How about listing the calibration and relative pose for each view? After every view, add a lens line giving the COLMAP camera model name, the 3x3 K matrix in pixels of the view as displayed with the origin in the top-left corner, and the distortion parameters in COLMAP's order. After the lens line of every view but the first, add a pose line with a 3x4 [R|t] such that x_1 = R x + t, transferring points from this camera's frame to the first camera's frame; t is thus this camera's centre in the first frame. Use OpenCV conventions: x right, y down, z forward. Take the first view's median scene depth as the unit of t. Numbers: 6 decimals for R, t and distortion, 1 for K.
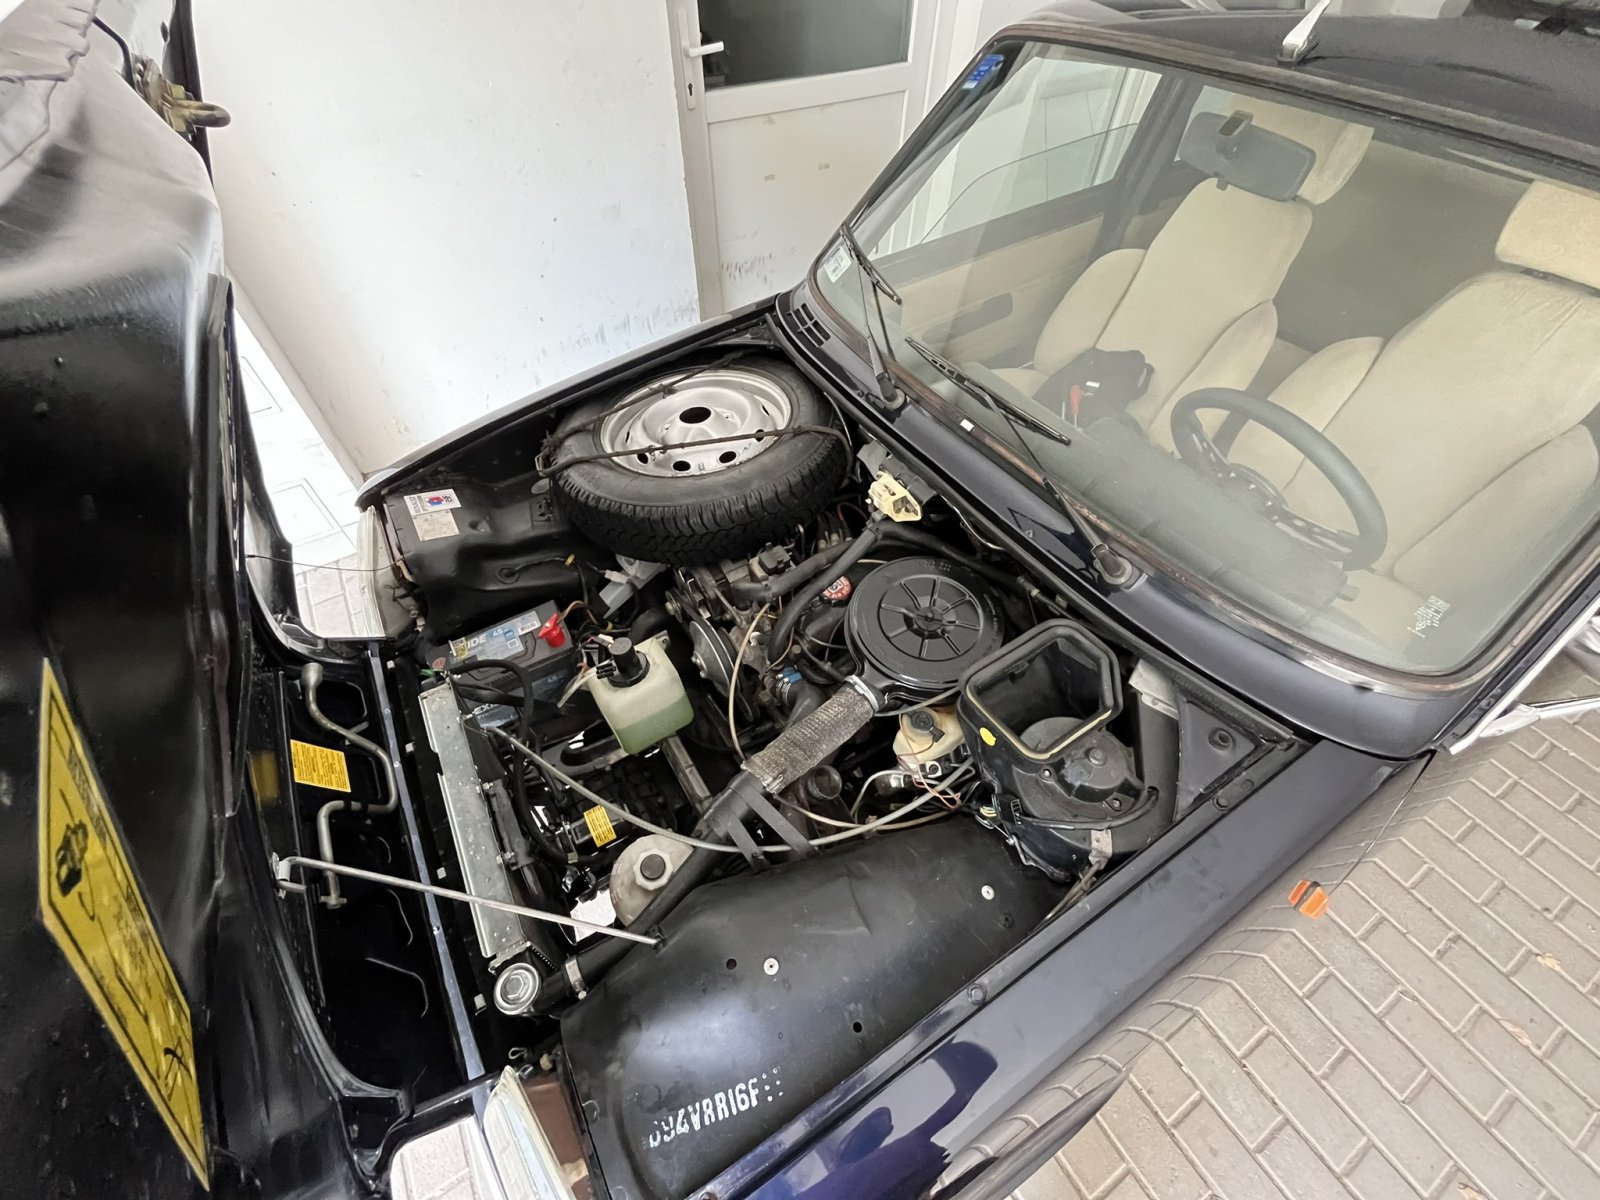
lens RADIAL K [[643.9, 0, 787.5], [0, 643.9, 604.2], [0, 0, 1]] dist [0.001565, -0.000284]
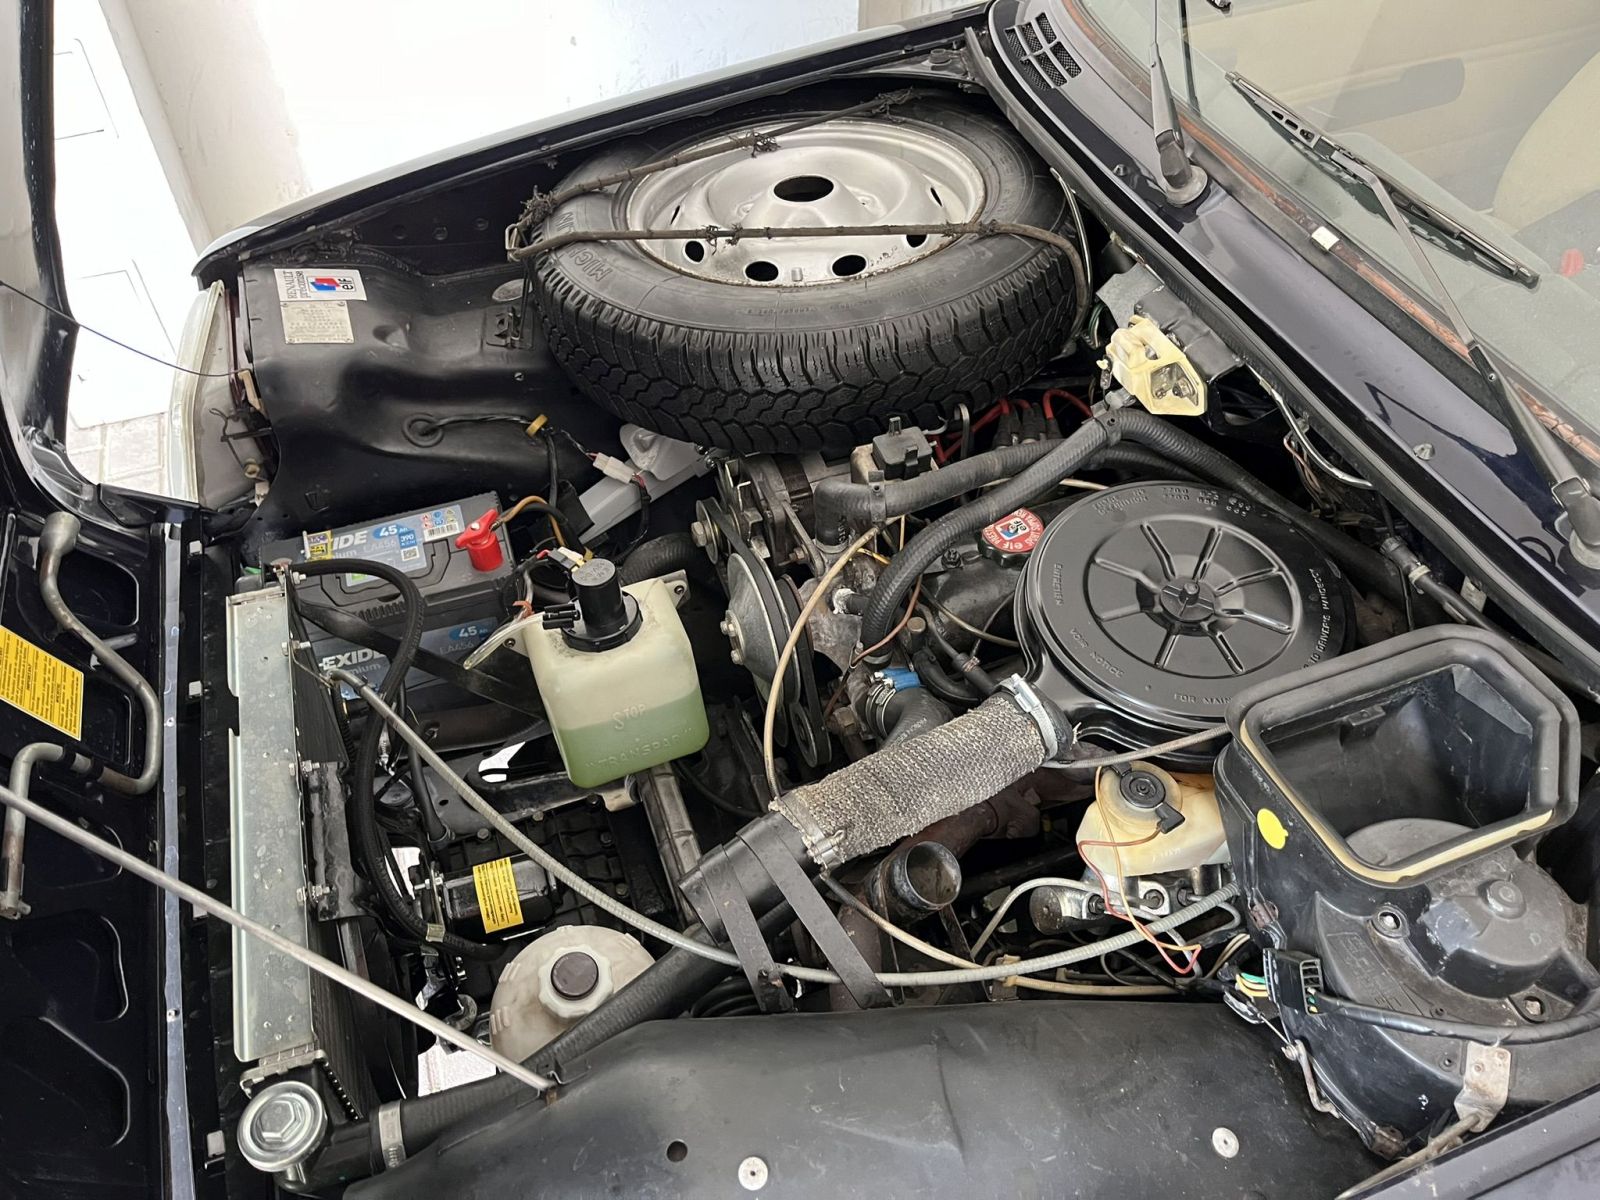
lens RADIAL K [[1206.7, 0, 790.3], [0, 1206.7, 604.5], [0, 0, 1]] dist [0.072993, -0.100711]
pose [[0.978388, 0.152392, -0.139763, 0.050689], [-0.160610, 0.985777, -0.049474, 0.125571], [0.130236, 0.070852, 0.988948, 0.025806]]
